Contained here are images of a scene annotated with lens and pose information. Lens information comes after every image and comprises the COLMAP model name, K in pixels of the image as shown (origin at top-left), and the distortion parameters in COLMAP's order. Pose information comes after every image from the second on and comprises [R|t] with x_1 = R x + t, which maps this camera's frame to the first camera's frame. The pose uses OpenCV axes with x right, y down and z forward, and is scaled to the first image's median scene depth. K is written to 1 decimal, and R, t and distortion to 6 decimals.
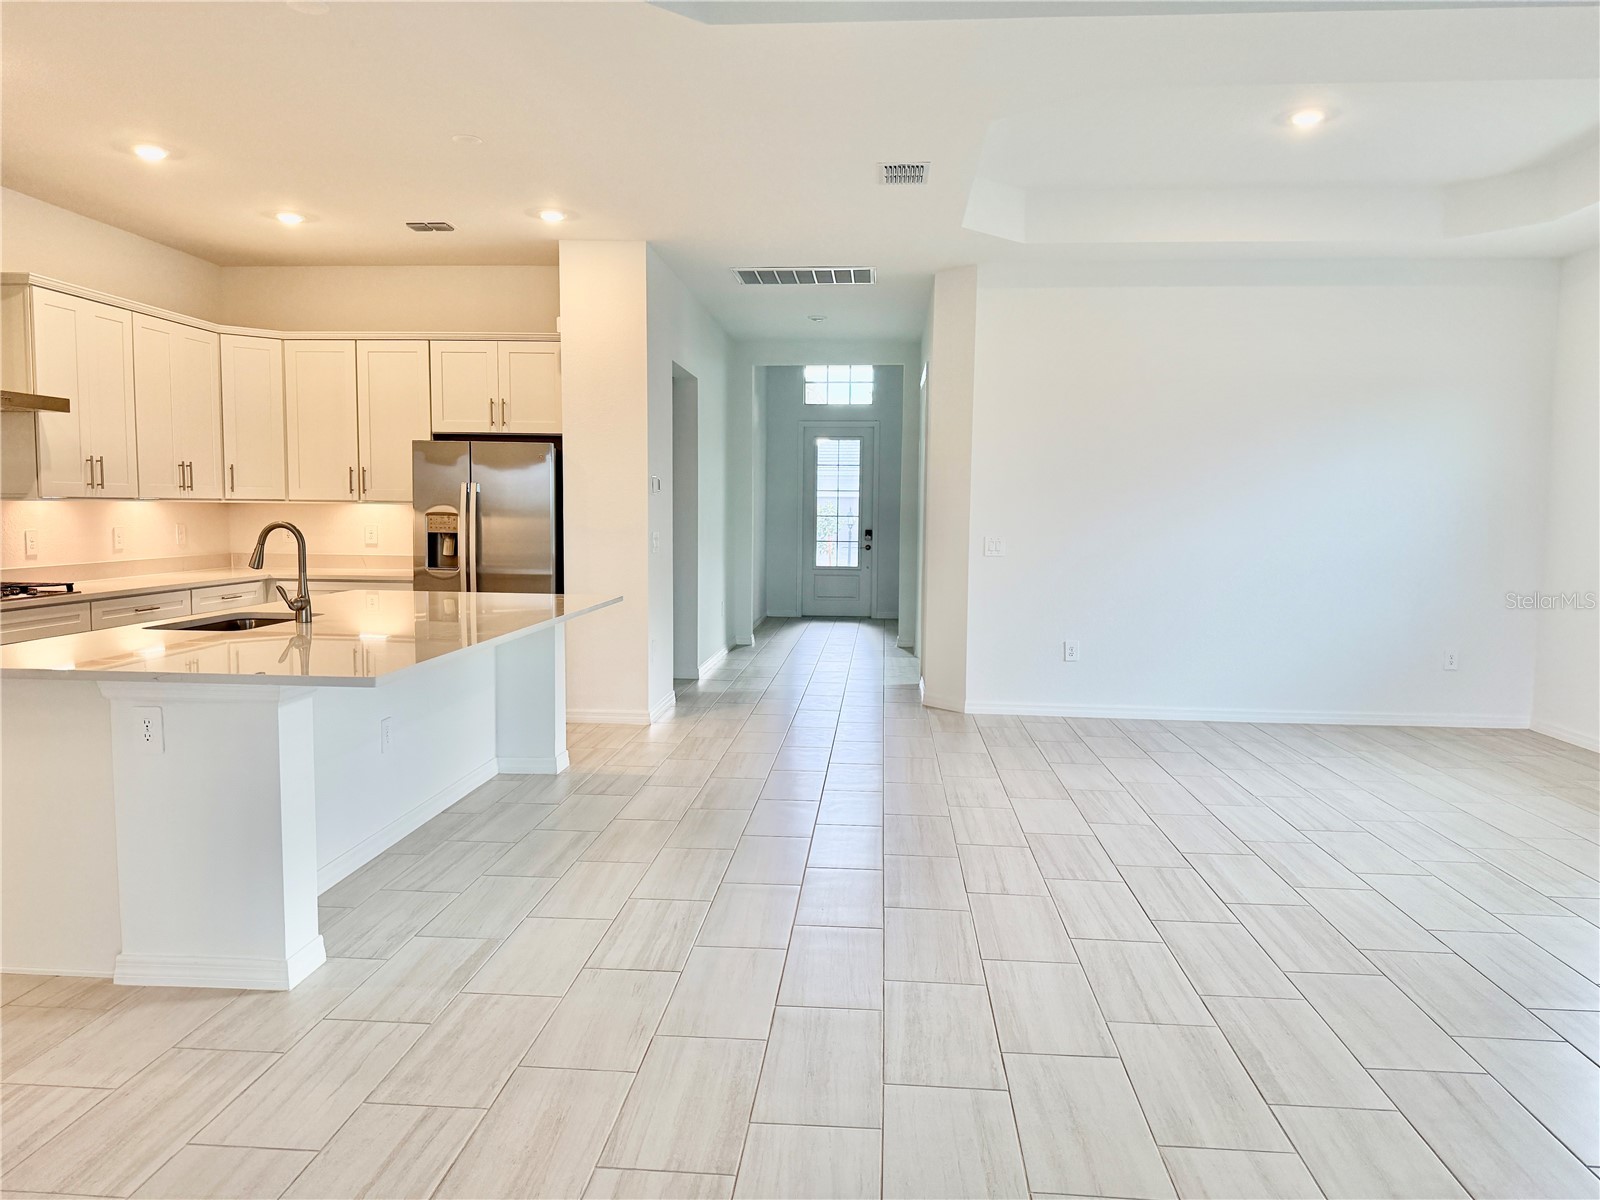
lens RADIAL K [[1137.8, 0, 797.2], [0, 1137.8, 614.9], [0, 0, 1]] dist [0.048607, -0.039587]
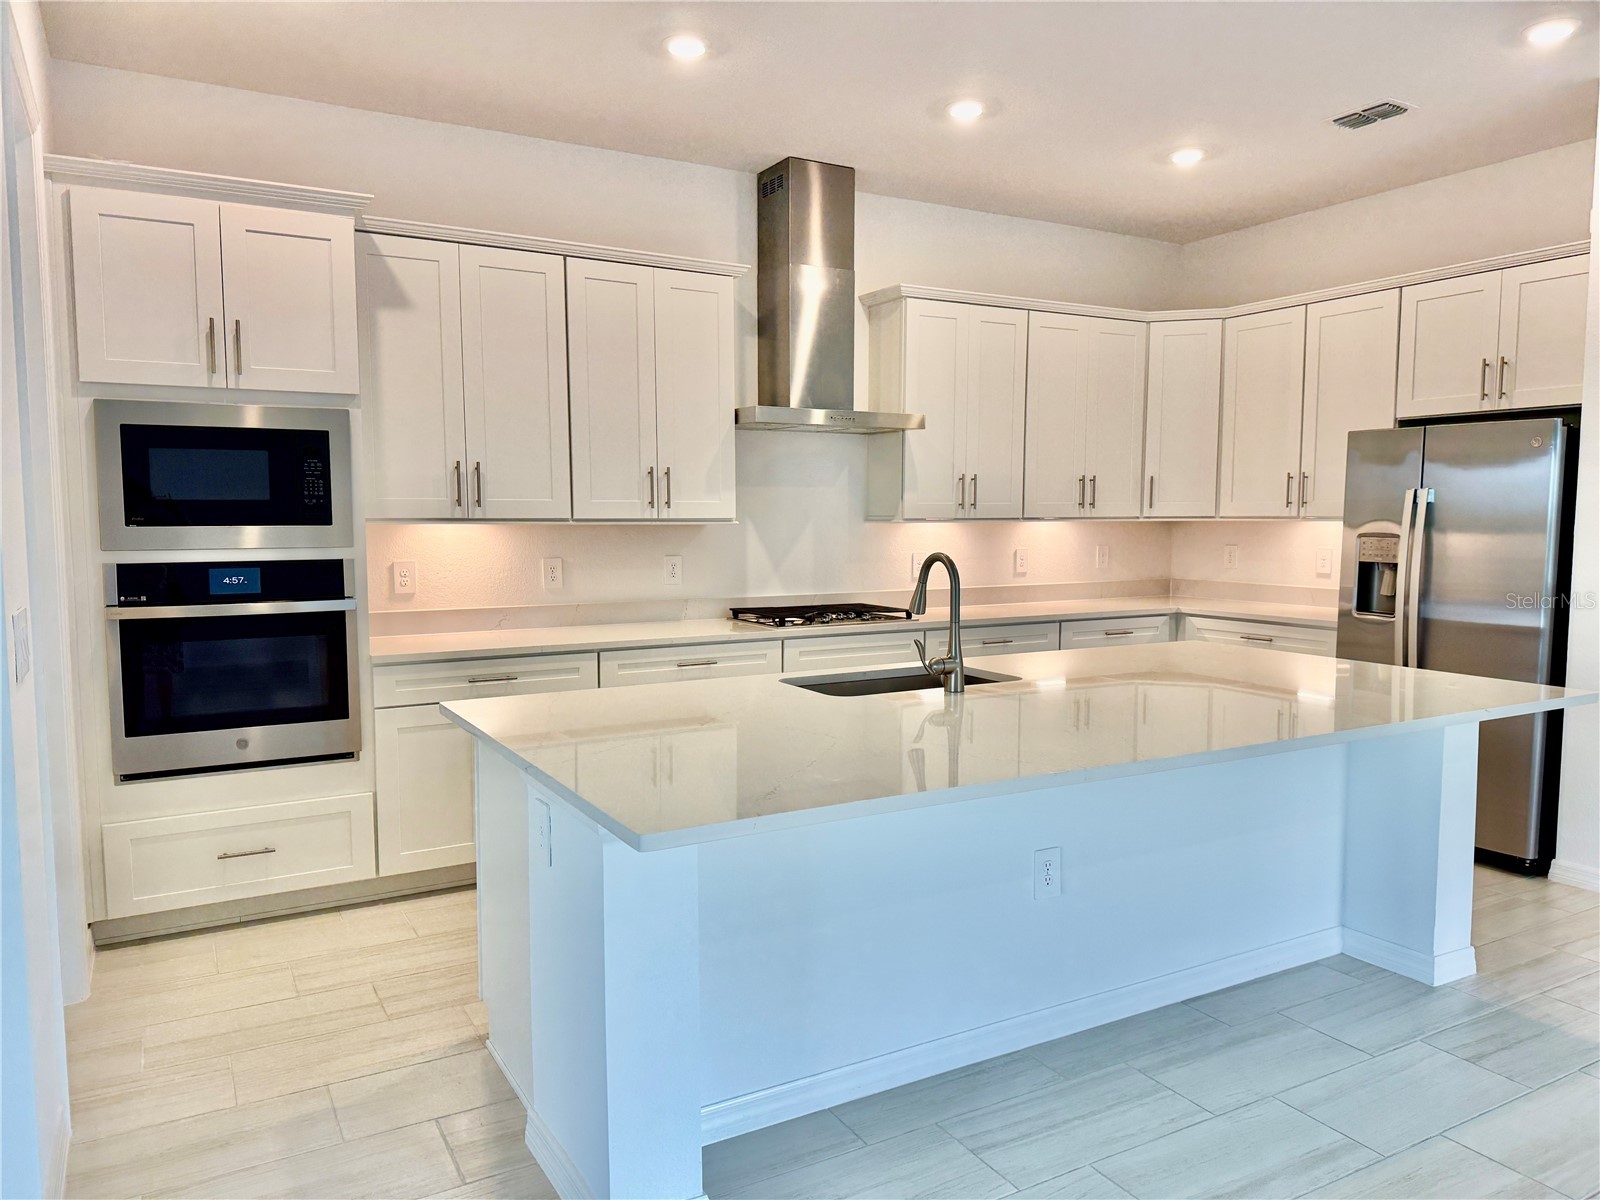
lens RADIAL K [[1137.8, 0, 810.4], [0, 1137.8, 604.5], [0, 0, 1]] dist [0.048607, -0.039587]
pose [[0.566710, 0.056029, -0.822010, 0.066242], [-0.071655, 0.997257, 0.018573, -0.034912], [0.820796, 0.048376, 0.569170, 0.326932]]
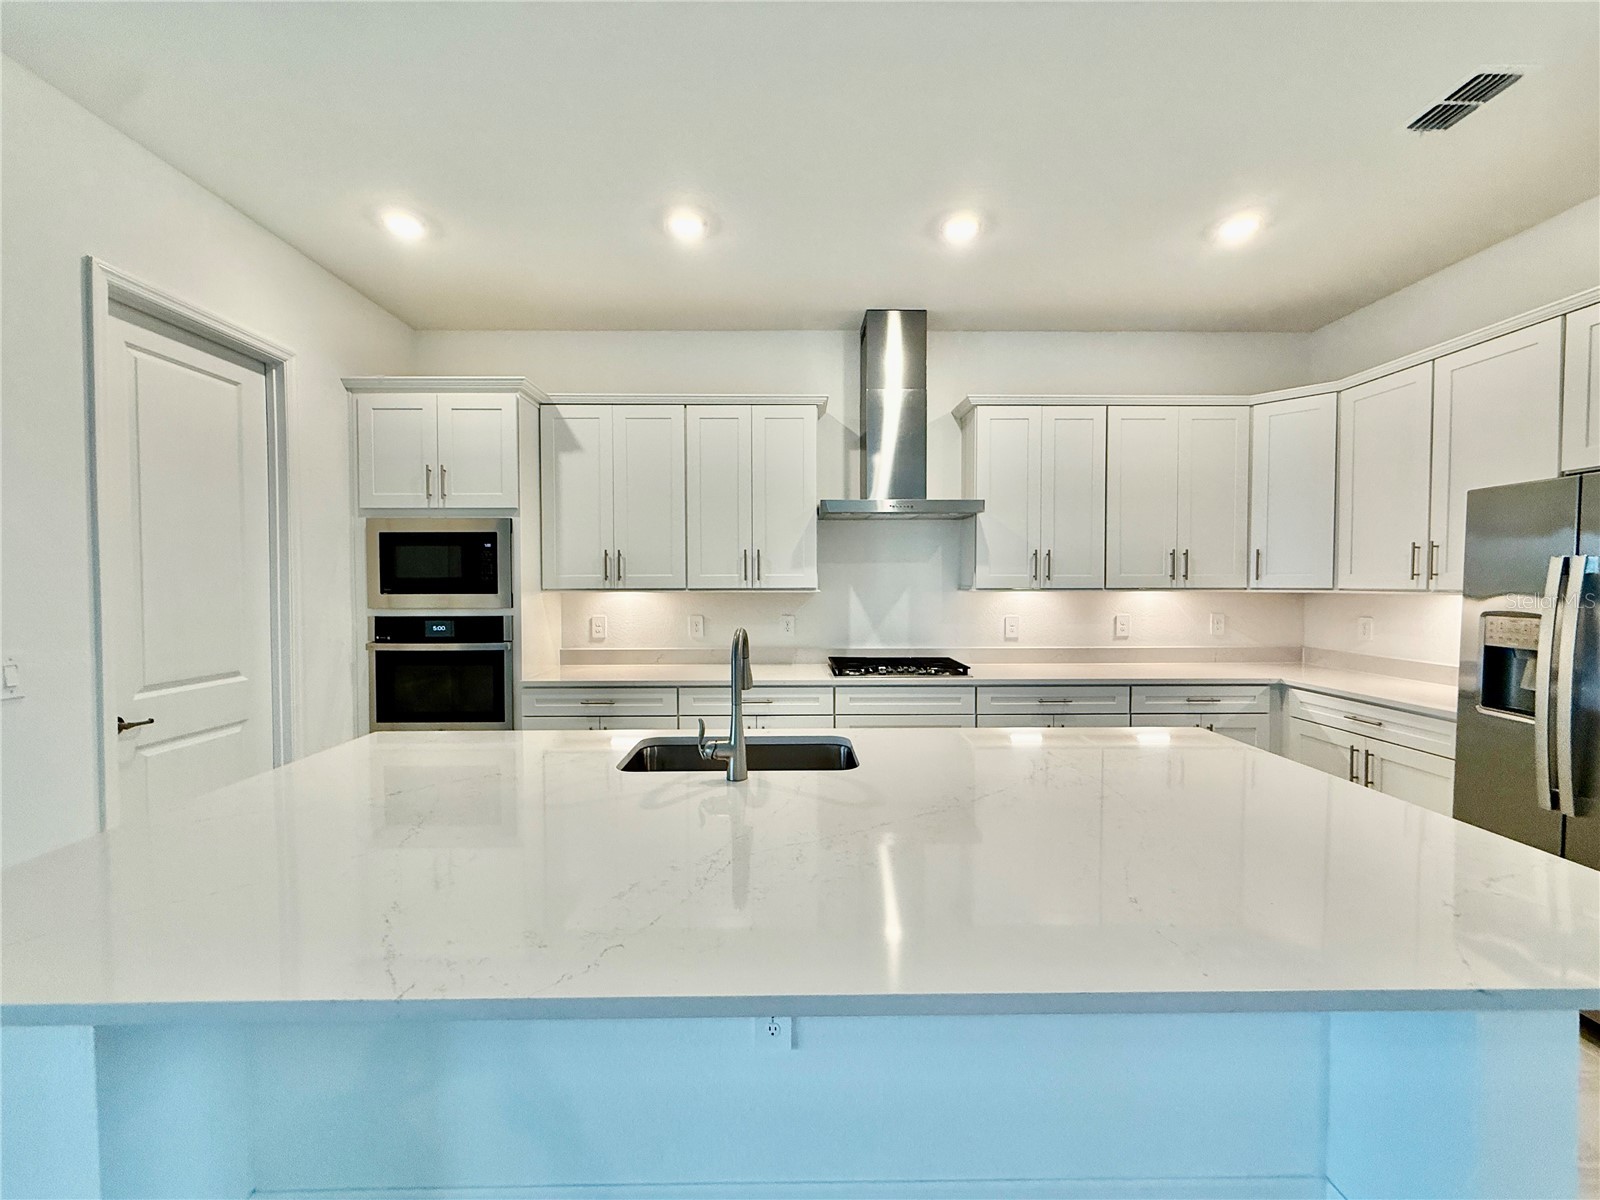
lens RADIAL K [[643.0, 0, 811.6], [0, 643.0, 596.2], [0, 0, 1]] dist [0.000189, 0.000725]
pose [[0.089713, 0.012967, -0.995883, -0.029573], [-0.091555, 0.995789, 0.004718, -0.067536], [0.991751, 0.090755, 0.090522, 0.635338]]
